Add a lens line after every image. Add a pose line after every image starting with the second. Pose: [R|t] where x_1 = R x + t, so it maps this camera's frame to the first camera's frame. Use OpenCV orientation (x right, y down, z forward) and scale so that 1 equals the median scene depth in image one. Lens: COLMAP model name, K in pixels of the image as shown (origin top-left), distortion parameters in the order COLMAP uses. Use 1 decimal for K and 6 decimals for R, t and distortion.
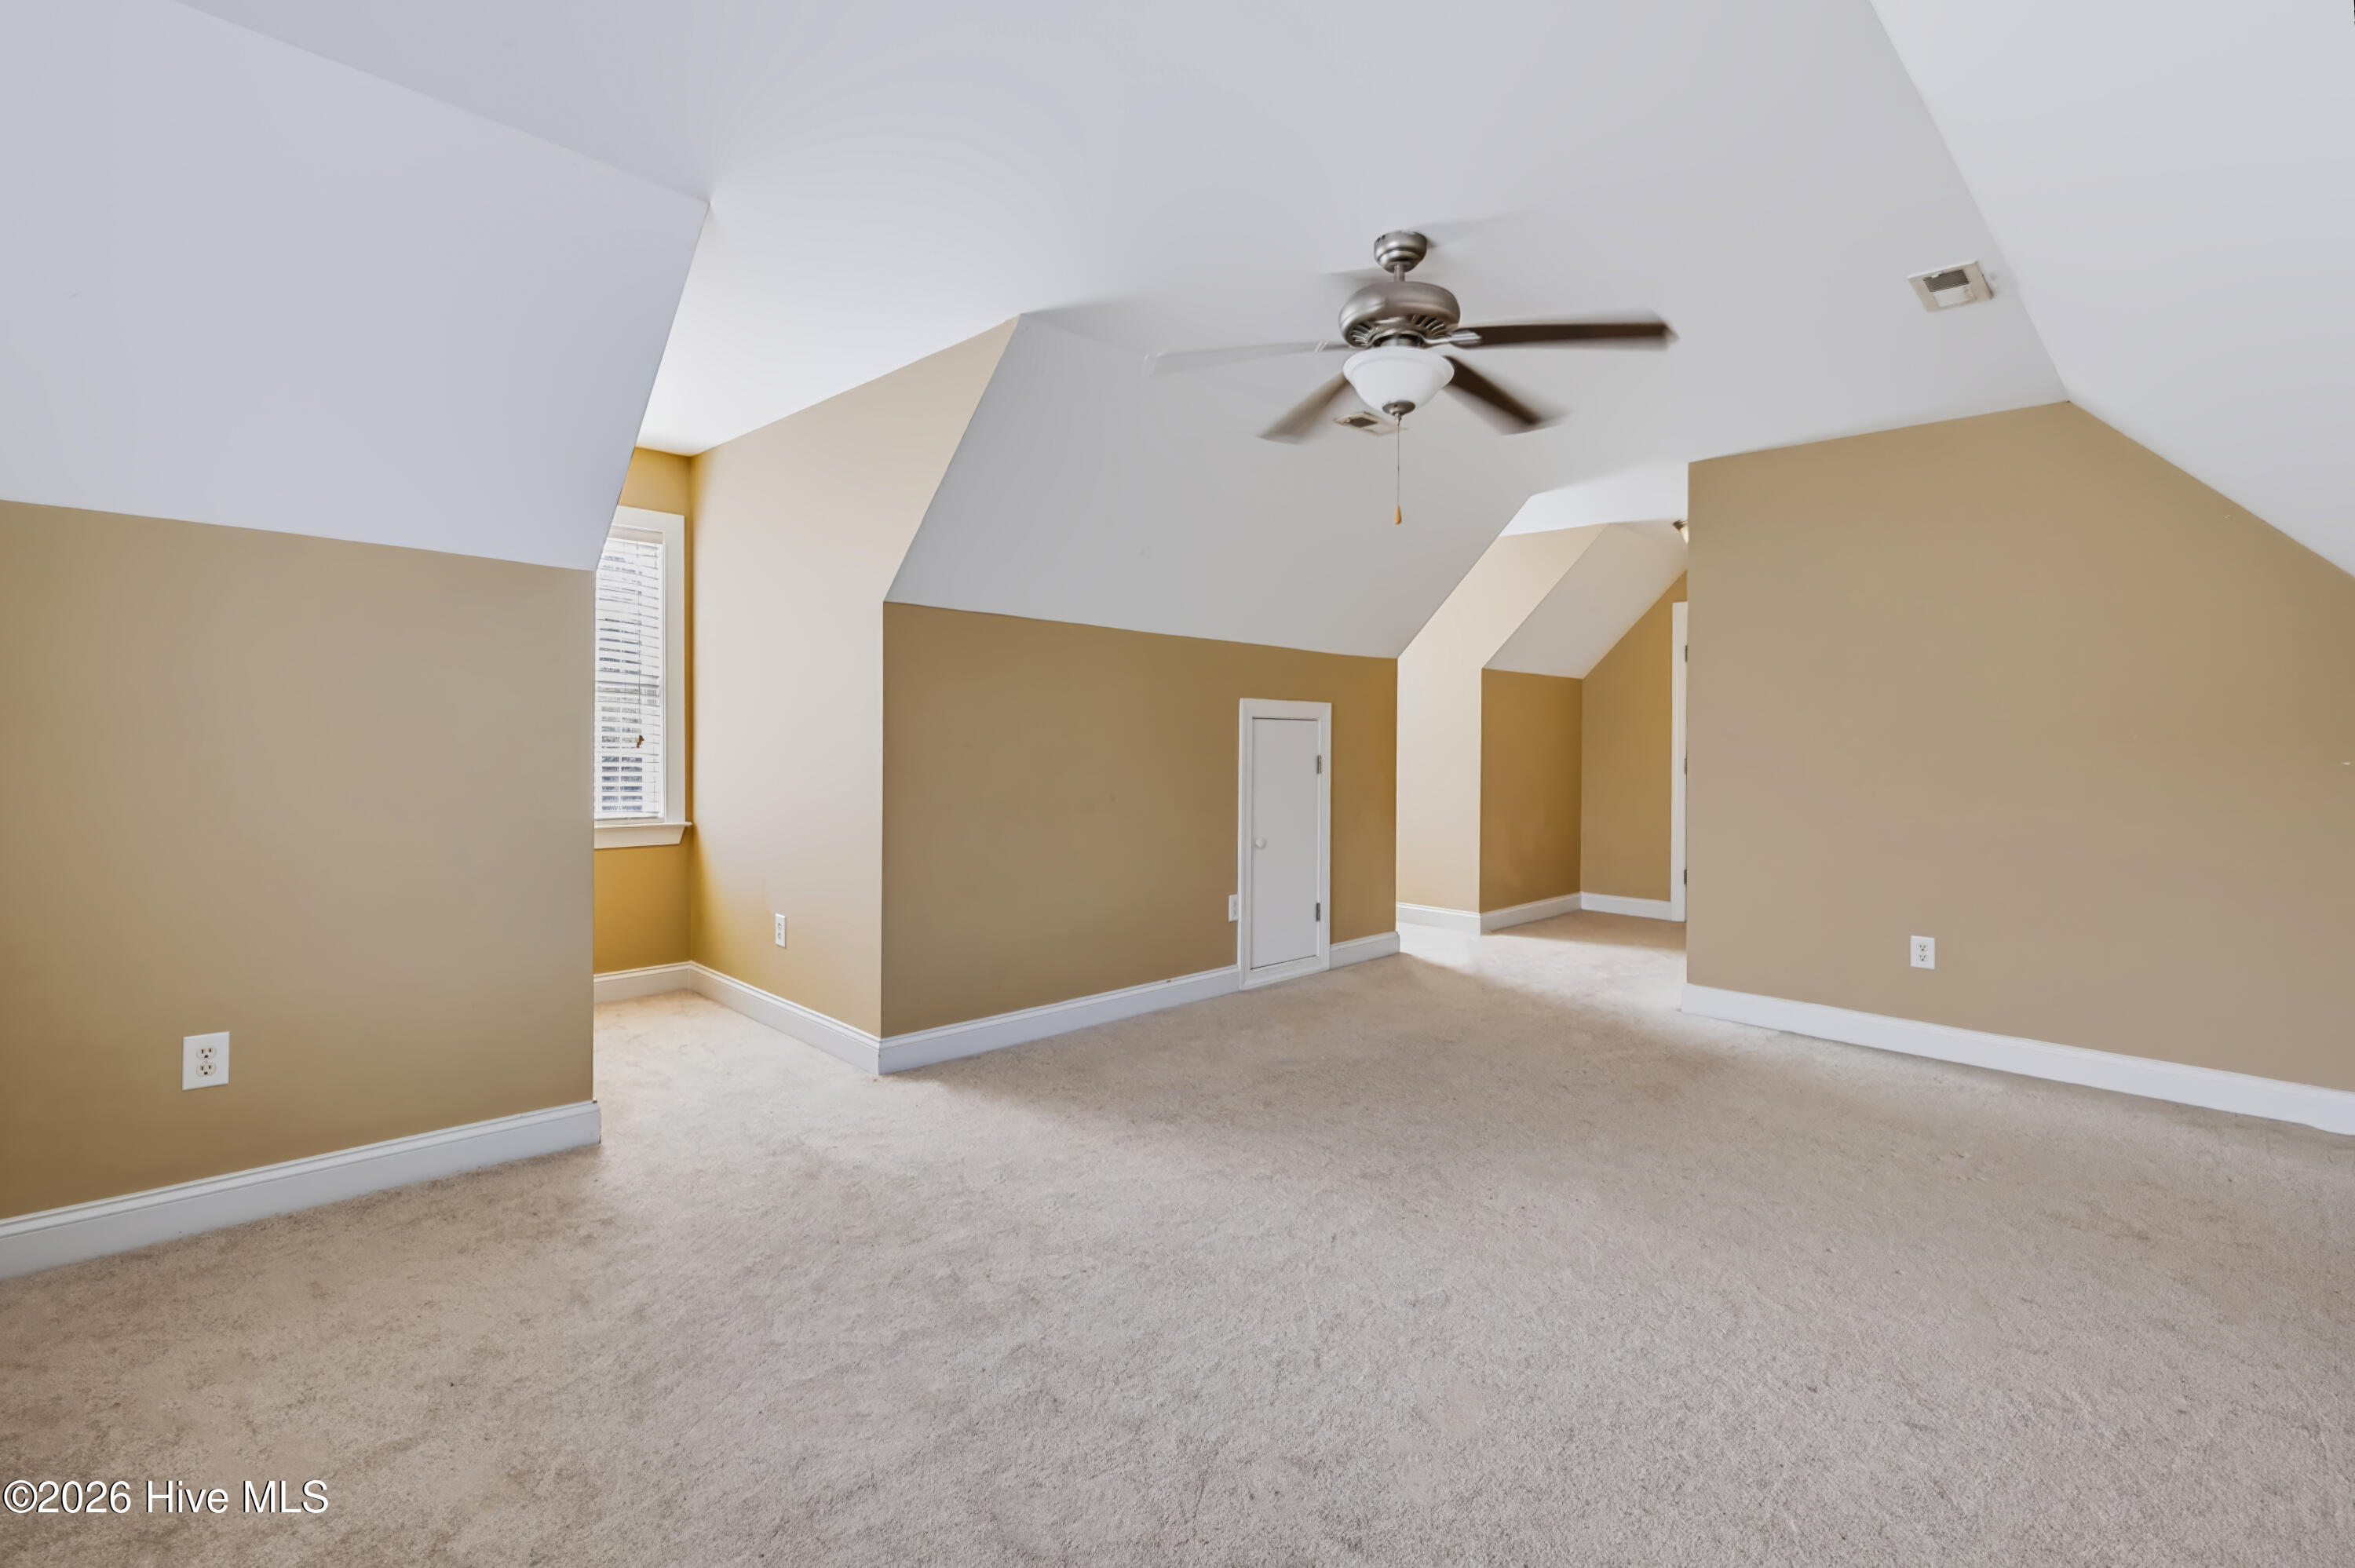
lens RADIAL K [[1076.3, 0, 1190.8], [0, 1076.3, 741.6], [0, 0, 1]] dist [-0.000518, 0.000046]
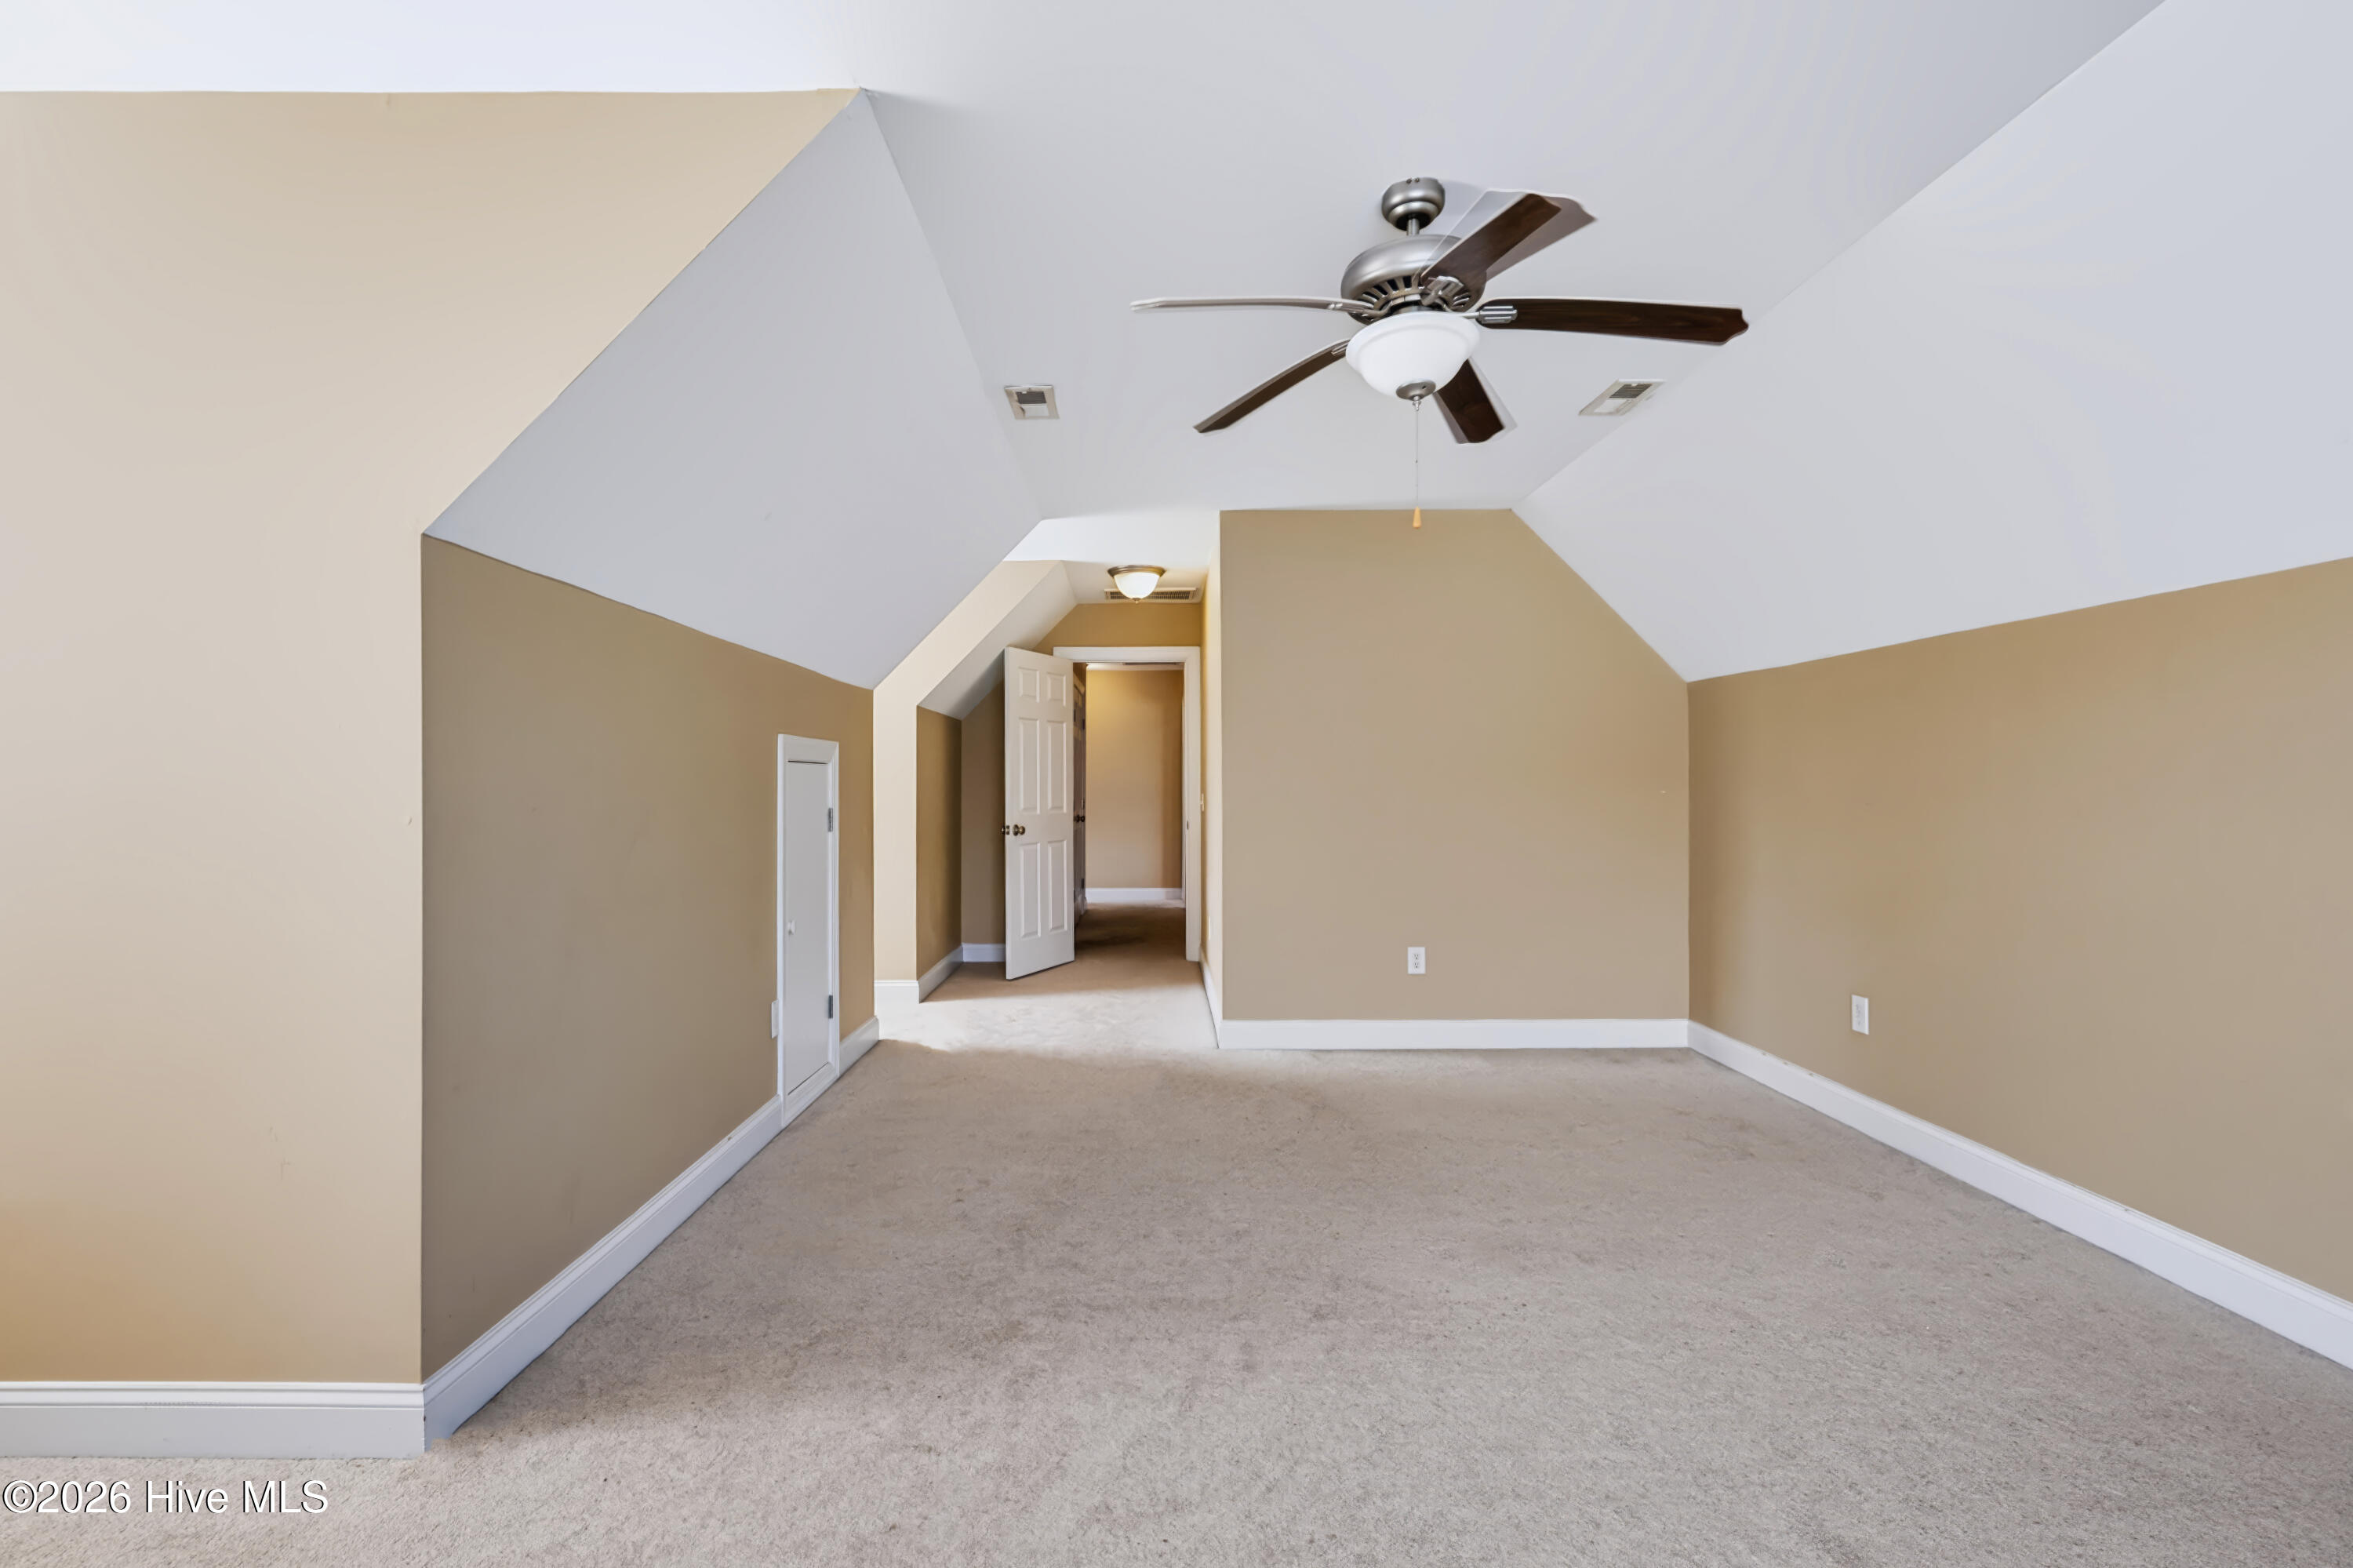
lens RADIAL K [[1089.3, 0, 1174.3], [0, 1089.3, 775.9], [0, 0, 1]] dist [0.000721, 0.000283]
pose [[0.715391, -0.006290, 0.698696, -0.342833], [0.013703, 0.999893, -0.005029, -0.004271], [-0.698590, 0.013172, 0.715401, 0.328743]]
